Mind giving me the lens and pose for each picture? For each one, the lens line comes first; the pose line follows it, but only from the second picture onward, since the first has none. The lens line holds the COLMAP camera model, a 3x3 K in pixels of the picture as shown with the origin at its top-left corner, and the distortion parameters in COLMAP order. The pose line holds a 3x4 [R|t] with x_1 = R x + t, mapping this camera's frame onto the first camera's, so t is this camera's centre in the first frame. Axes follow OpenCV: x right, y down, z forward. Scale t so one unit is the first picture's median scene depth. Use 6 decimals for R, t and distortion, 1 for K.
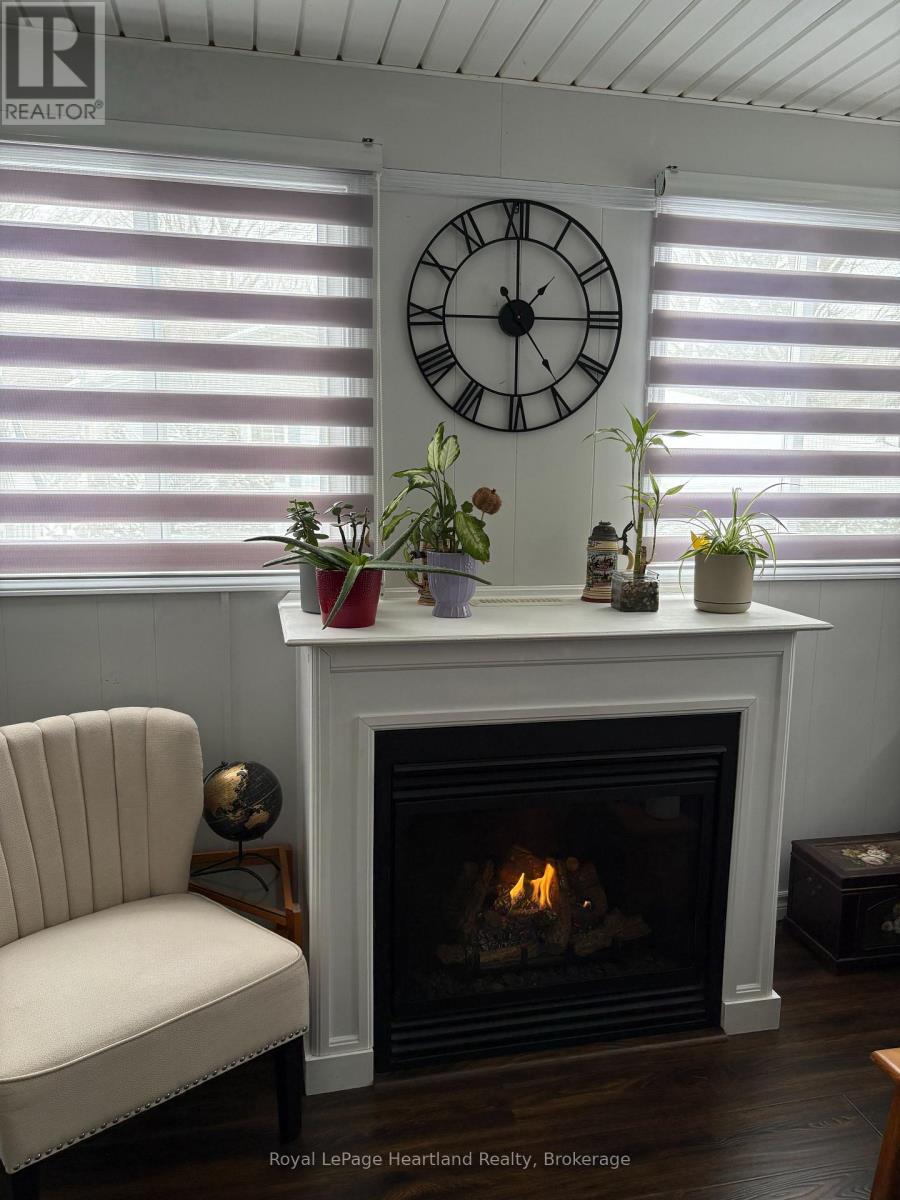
lens RADIAL K [[916.7, 0, 412.8], [0, 916.7, 624.6], [0, 0, 1]] dist [-0.006897, 0.081721]
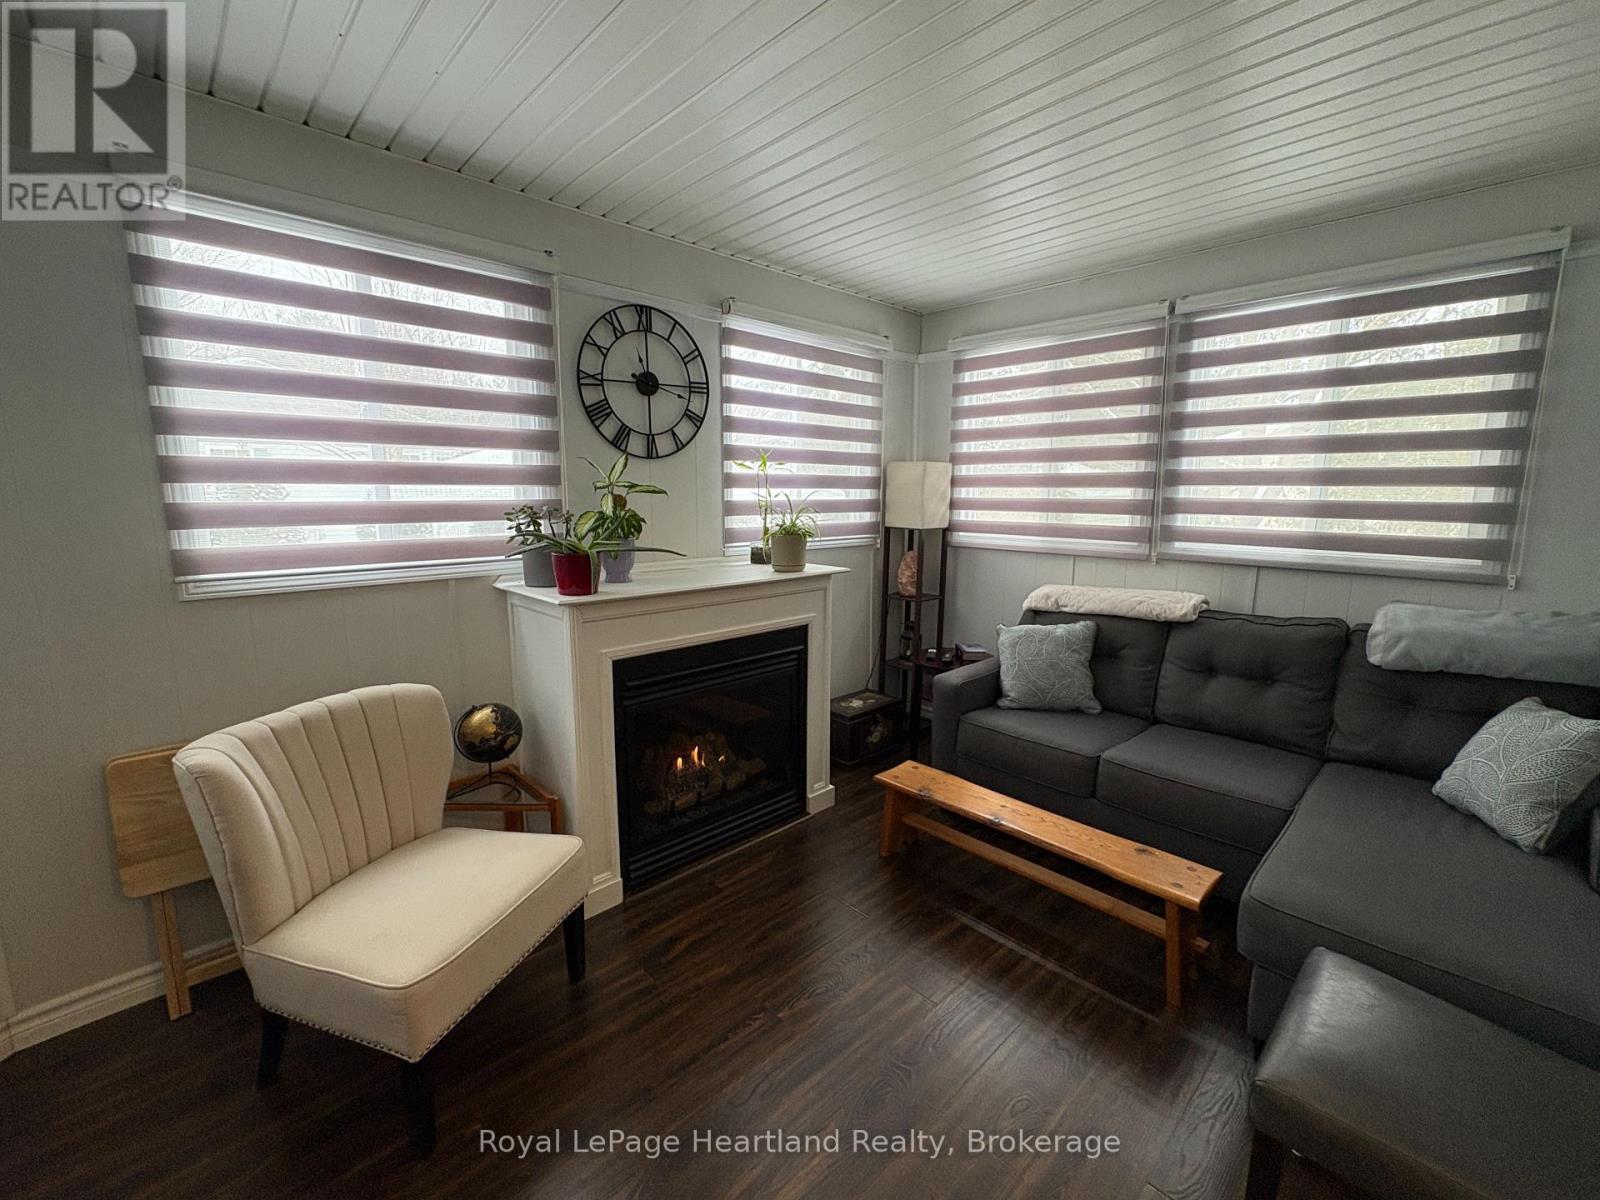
lens RADIAL K [[674.8, 0, 796.4], [0, 674.8, 601.7], [0, 0, 1]] dist [0.001194, -0.000658]
pose [[0.870949, -0.098360, 0.481429, -0.245935], [0.095733, 0.994952, 0.030086, 0.013224], [-0.481958, 0.019885, 0.875969, -0.085095]]
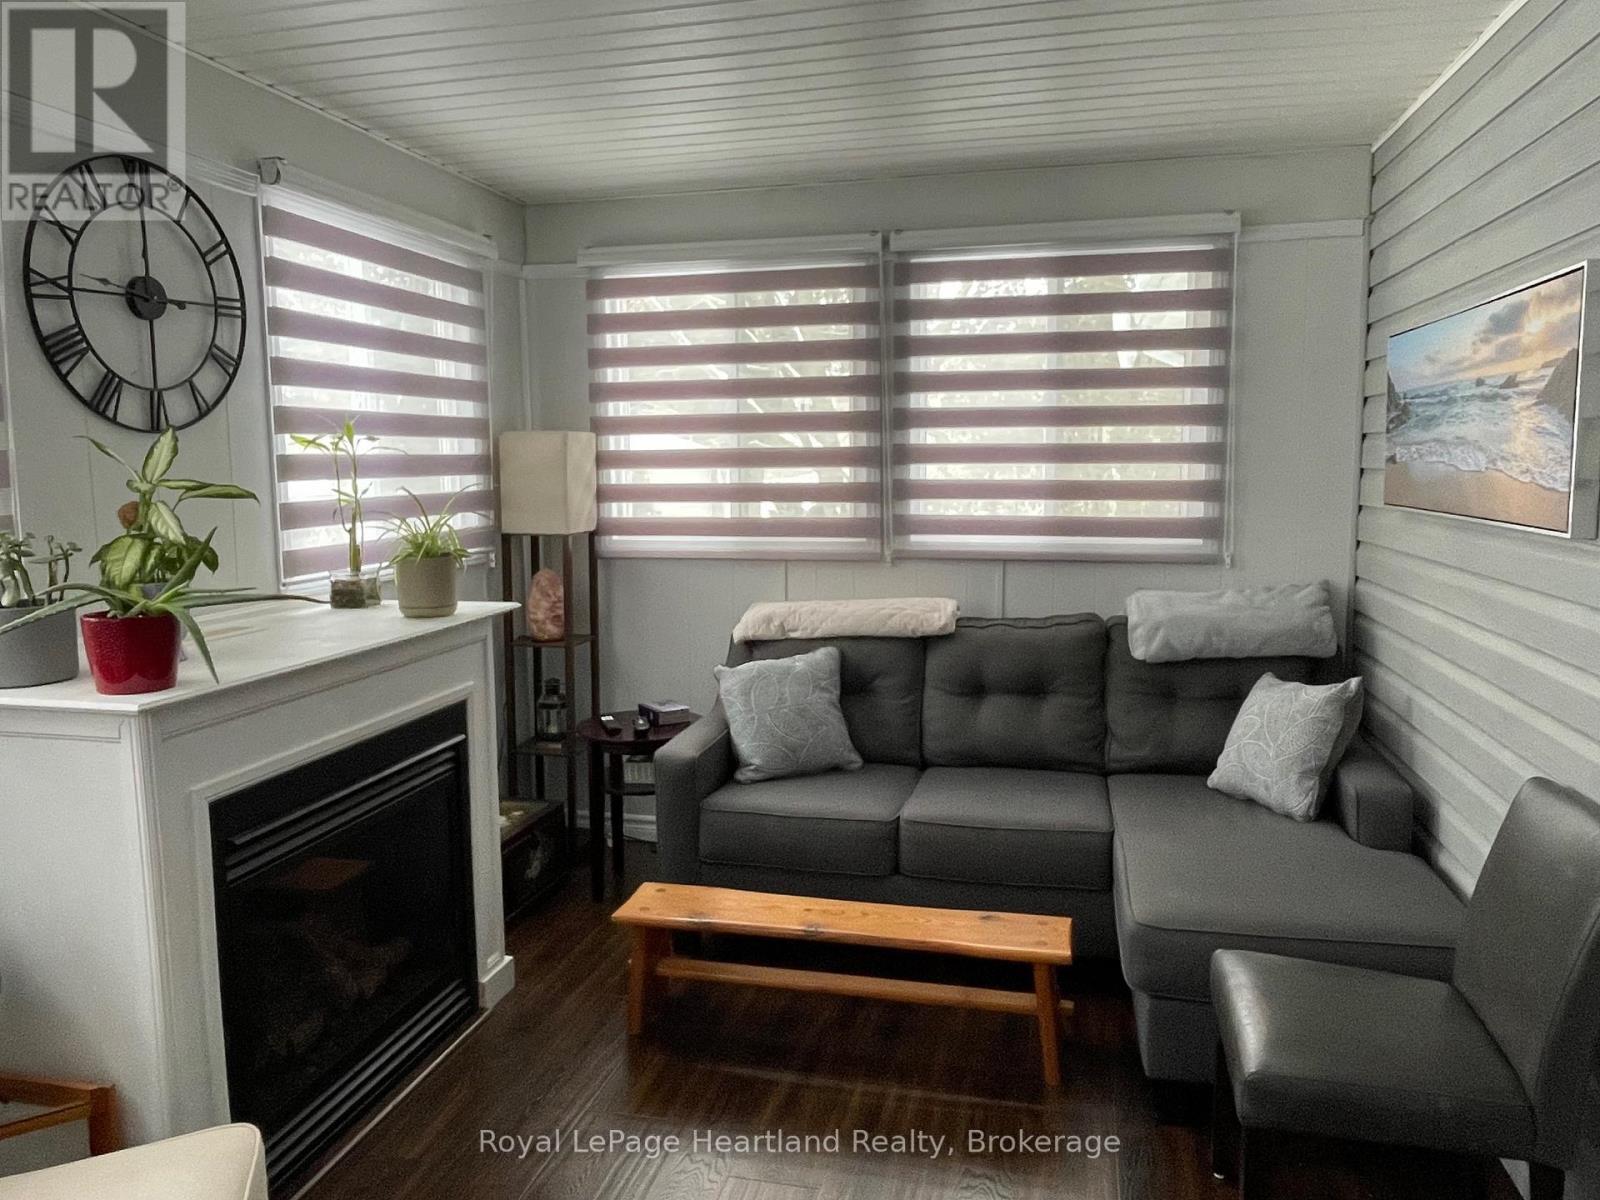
lens RADIAL K [[1114.5, 0, 816.5], [0, 1114.5, 592.2], [0, 0, 1]] dist [-0.006314, -0.004974]
pose [[0.466009, -0.132492, 0.874804, -0.522954], [0.166095, 0.984247, 0.060589, -0.032749], [-0.869050, 0.117065, 0.480674, 0.022841]]
